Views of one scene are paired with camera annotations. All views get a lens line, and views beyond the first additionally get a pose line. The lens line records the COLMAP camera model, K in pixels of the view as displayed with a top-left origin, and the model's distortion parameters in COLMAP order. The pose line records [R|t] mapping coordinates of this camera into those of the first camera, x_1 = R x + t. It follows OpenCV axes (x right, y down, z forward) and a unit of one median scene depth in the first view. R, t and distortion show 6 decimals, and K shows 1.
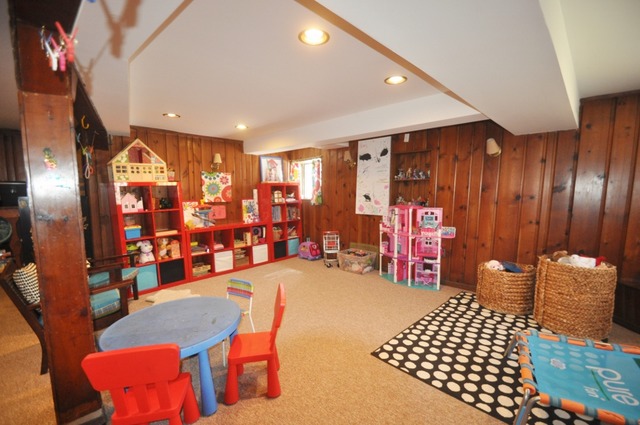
lens RADIAL K [[283.4, 0, 321.6], [0, 283.4, 220.6], [0, 0, 1]] dist [-0.000011, -0.000091]
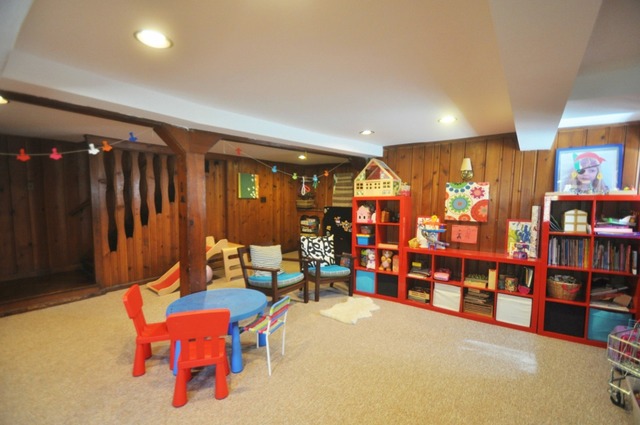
lens RADIAL K [[283.4, 0, 321.6], [0, 283.4, 220.6], [0, 0, 1]] dist [-0.000011, -0.000091]
pose [[0.124482, 0.084586, -0.988610, 0.356322], [-0.116393, 0.990726, 0.070111, -0.076826], [0.985371, 0.106340, 0.133173, 0.524571]]
